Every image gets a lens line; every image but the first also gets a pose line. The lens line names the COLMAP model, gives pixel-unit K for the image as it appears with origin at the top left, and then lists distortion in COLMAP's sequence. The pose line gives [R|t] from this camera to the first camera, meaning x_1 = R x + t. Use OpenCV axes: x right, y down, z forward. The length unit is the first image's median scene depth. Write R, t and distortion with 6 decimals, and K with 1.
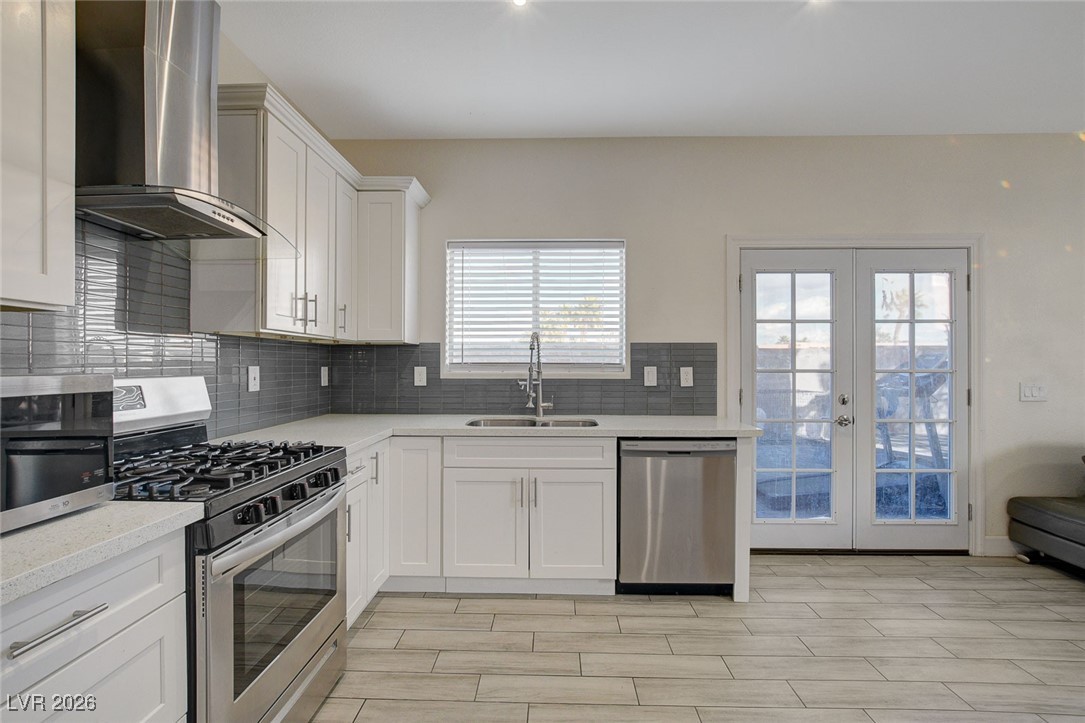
lens RADIAL K [[472.3, 0, 542.3], [0, 472.3, 360.5], [0, 0, 1]] dist [-0.017811, 0.004425]
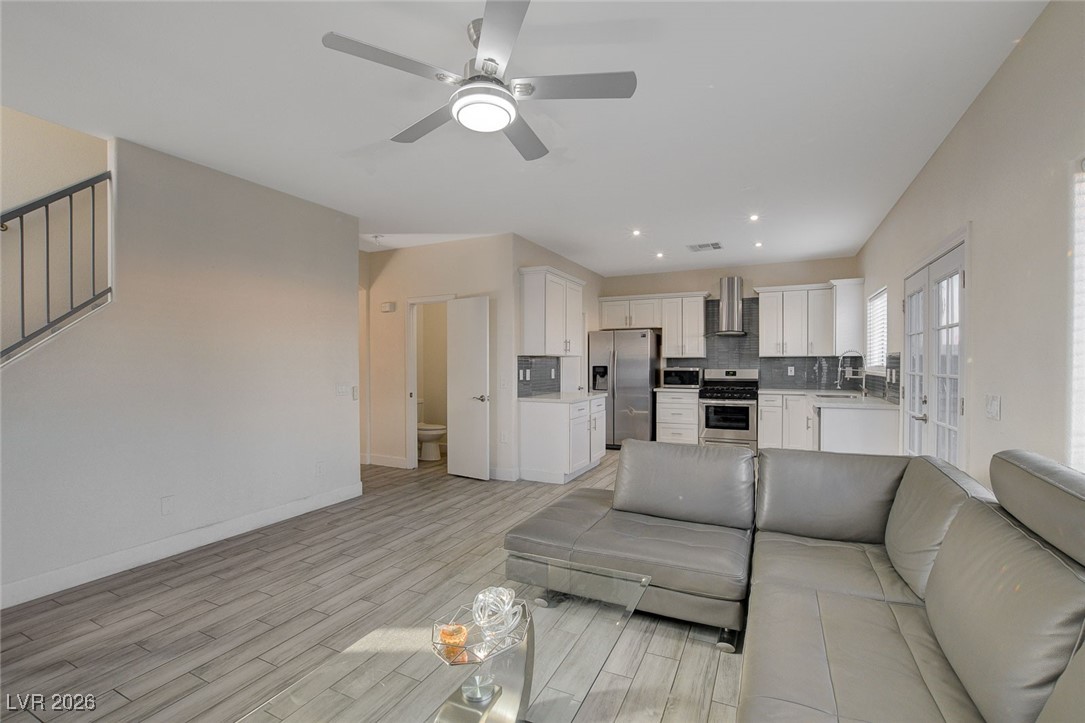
lens RADIAL K [[480.1, 0, 542.8], [0, 480.1, 368.4], [0, 0, 1]] dist [-0.032461, 0.001083]
pose [[-0.413339, 0.010102, -0.910521, 2.109678], [0.008574, 0.999937, 0.007202, -0.009019], [0.910537, -0.004830, -0.413400, 0.643832]]
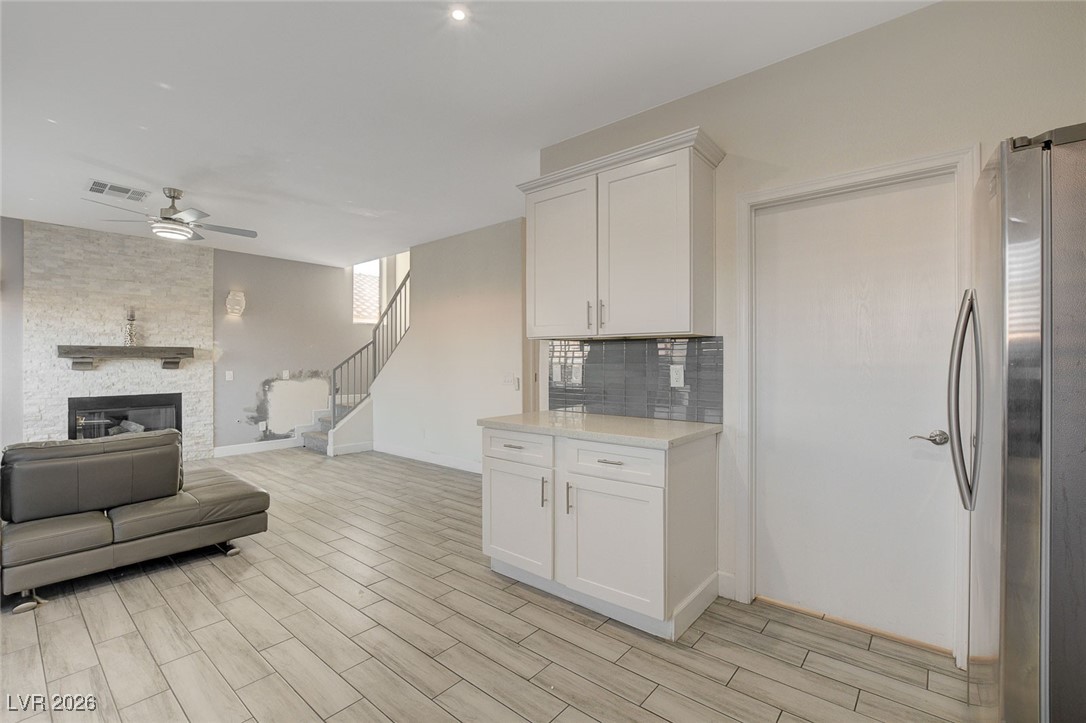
lens RADIAL K [[476.2, 0, 543.1], [0, 476.2, 362.1], [0, 0, 1]] dist [-0.018491, 0.001088]
pose [[-0.782407, -0.000800, 0.622767, -0.158154], [-0.002489, 0.999995, -0.001843, 0.004671], [-0.622763, -0.002993, -0.782405, 0.680683]]
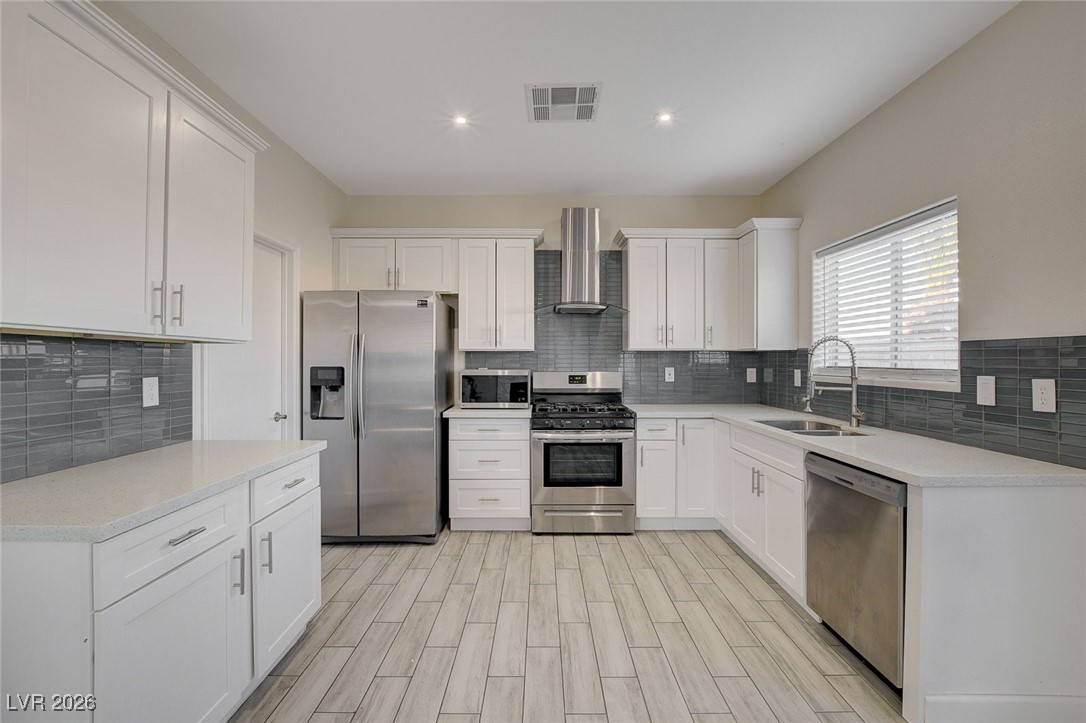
lens RADIAL K [[472.8, 0, 542.8], [0, 472.8, 360.5], [0, 0, 1]] dist [-0.017811, 0.004425]
pose [[0.030925, -0.000970, -0.999521, 0.891858], [0.006524, 0.999978, -0.000769, -0.012662], [0.999500, -0.006498, 0.030931, 0.370808]]
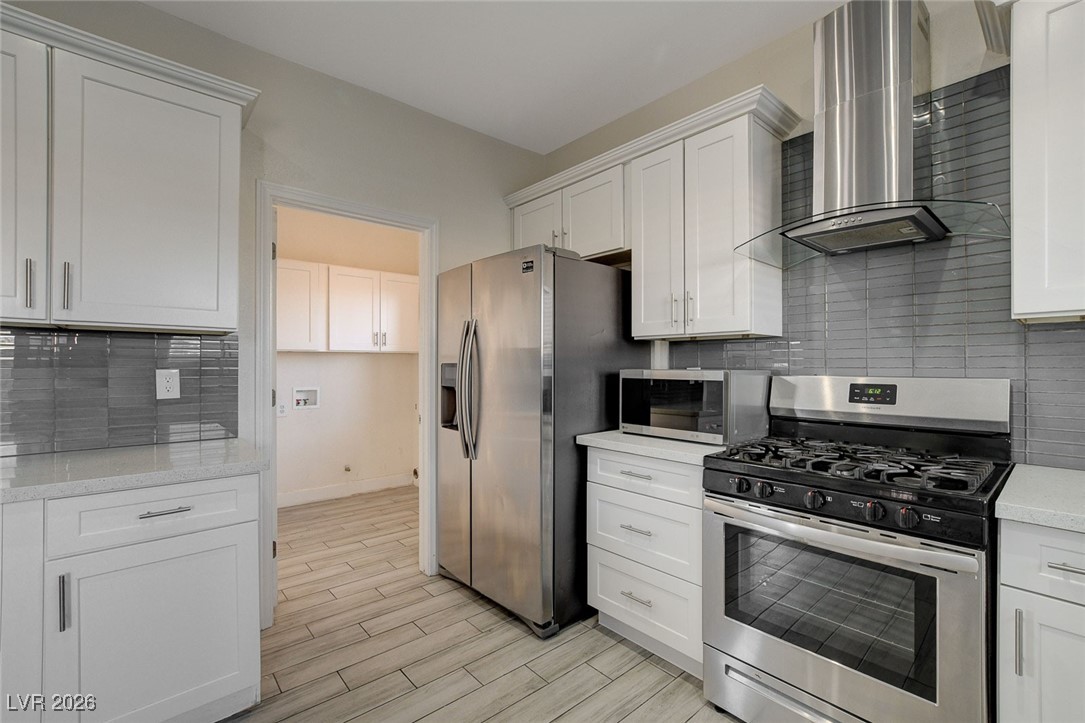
lens RADIAL K [[468.2, 0, 541.1], [0, 468.2, 366.4], [0, 0, 1]] dist [-0.017365, 0.000299]
pose [[-0.736912, -0.001638, -0.675987, 0.255365], [0.002739, 0.999982, -0.005410, 0.008465], [0.675983, -0.005838, -0.736894, 0.663350]]
